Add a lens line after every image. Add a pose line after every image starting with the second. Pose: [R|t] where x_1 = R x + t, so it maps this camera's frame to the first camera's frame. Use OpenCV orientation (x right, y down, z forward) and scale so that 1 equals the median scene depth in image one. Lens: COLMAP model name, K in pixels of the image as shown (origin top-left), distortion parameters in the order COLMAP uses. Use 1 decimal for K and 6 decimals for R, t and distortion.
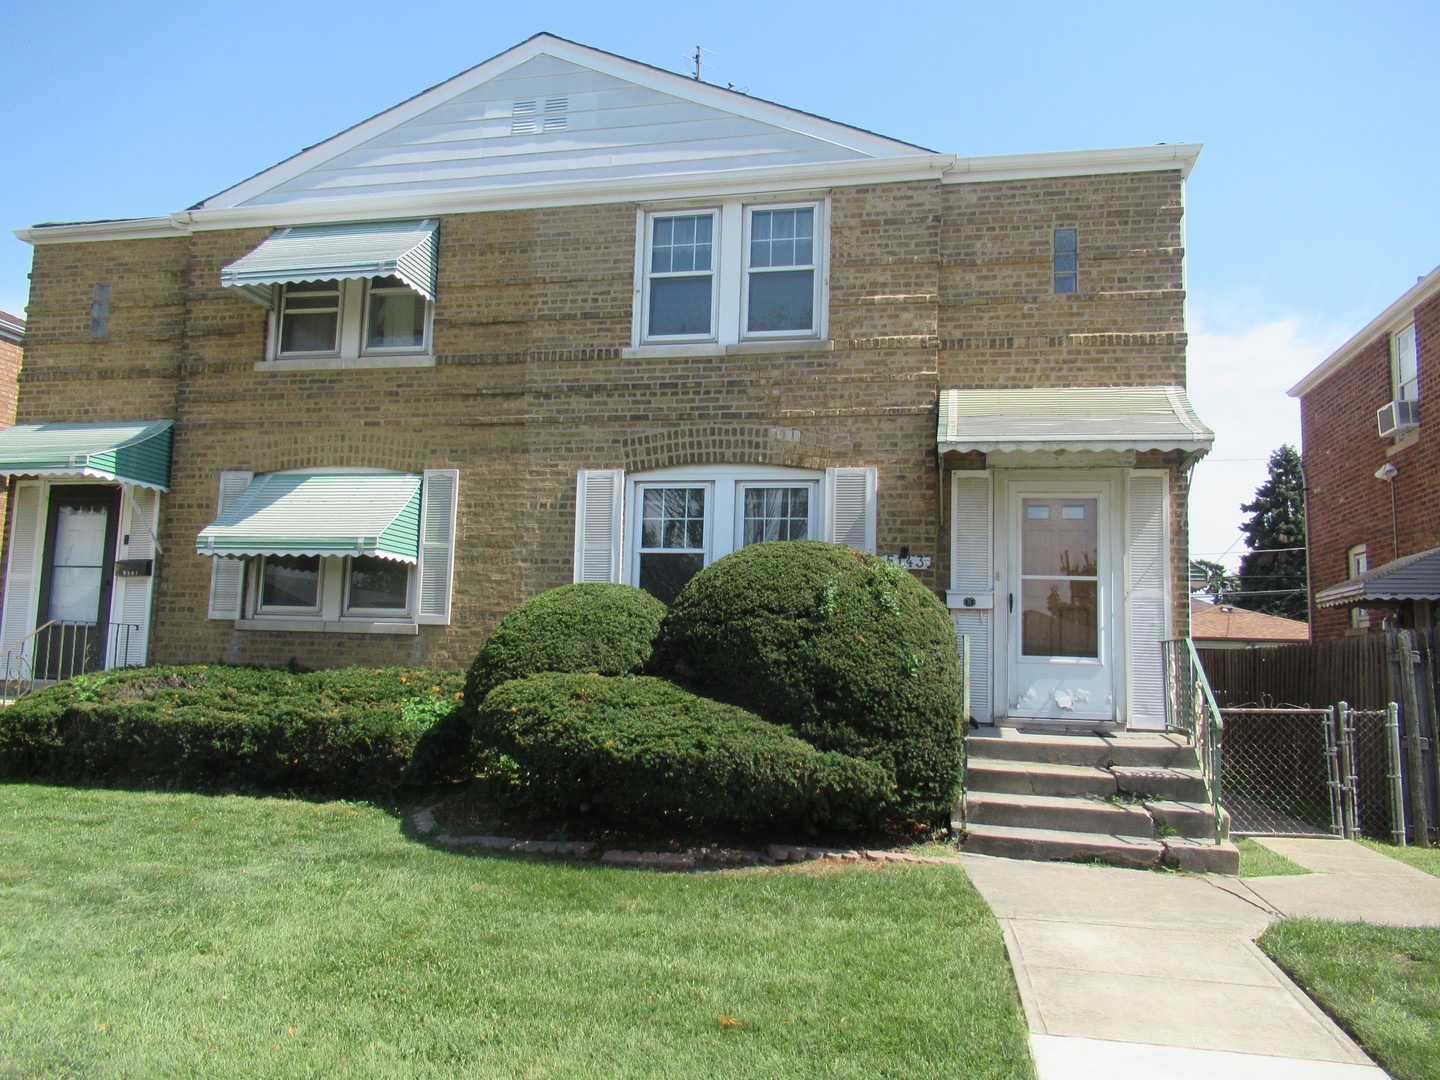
lens RADIAL K [[1074.7, 0, 729.1], [0, 1074.7, 523.0], [0, 0, 1]] dist [-0.006074, 0.006866]
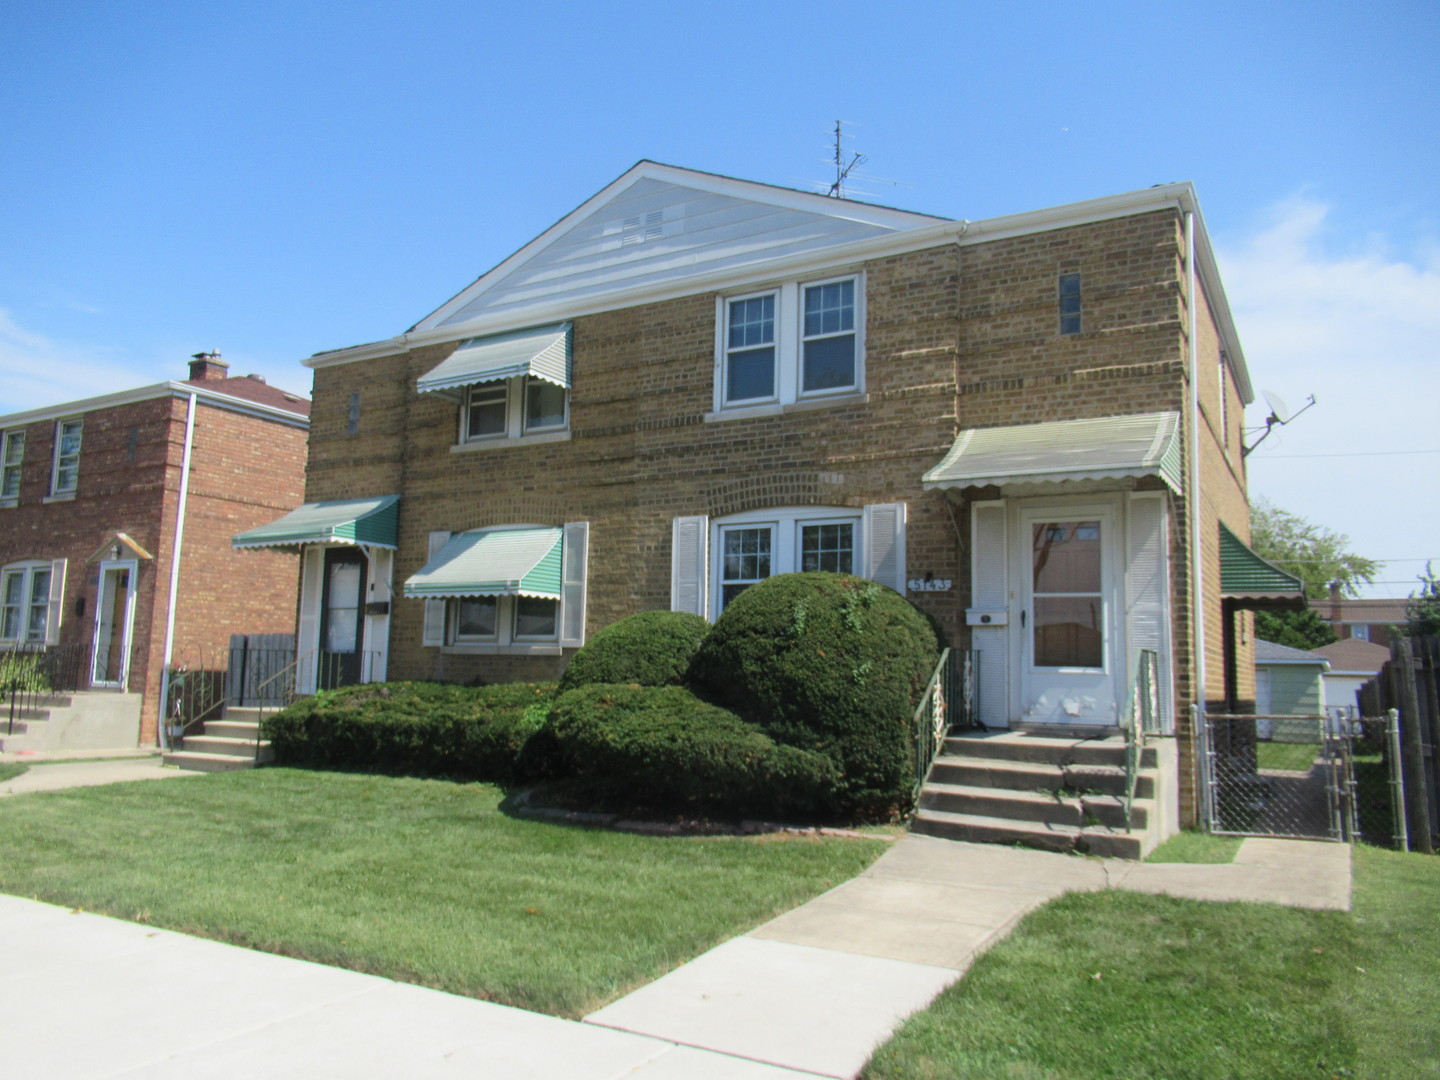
lens RADIAL K [[1074.7, 0, 724.5], [0, 1074.7, 517.3], [0, 0, 1]] dist [-0.006074, 0.006866]
pose [[0.950057, -0.054241, -0.307327, 0.301643], [0.046728, 0.998403, -0.031759, -0.009108], [0.308558, 0.015813, 0.951074, -0.142307]]
